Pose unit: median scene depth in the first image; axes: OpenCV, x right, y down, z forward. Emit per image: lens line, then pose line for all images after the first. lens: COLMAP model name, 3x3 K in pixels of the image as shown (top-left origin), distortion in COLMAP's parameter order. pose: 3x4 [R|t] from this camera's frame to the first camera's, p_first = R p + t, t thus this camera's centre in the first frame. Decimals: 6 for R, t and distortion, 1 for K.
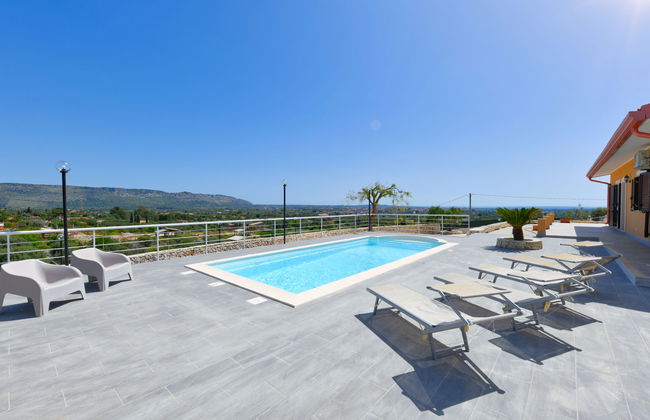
lens RADIAL K [[268.0, 0, 325.0], [0, 268.0, 210.0], [0, 0, 1]] dist [0.000076, -0.000004]
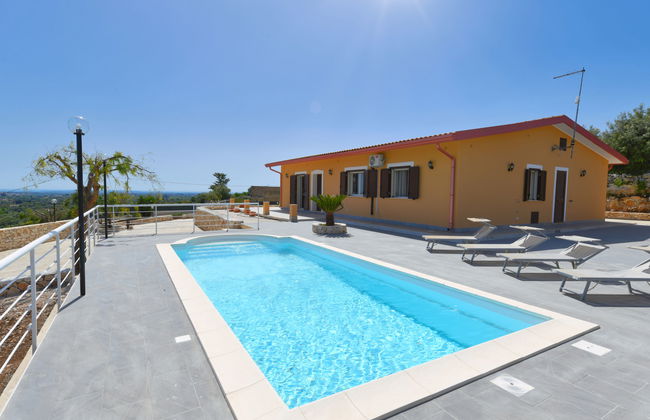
lens RADIAL K [[343.6, 0, 325.0], [0, 343.6, 210.0], [0, 0, 1]] dist [0.000322, 0.000168]
pose [[0.308810, -0.046339, 0.949994, -1.108670], [0.006194, 0.998889, 0.046711, -0.021054], [-0.951103, -0.008541, 0.308754, 1.255737]]
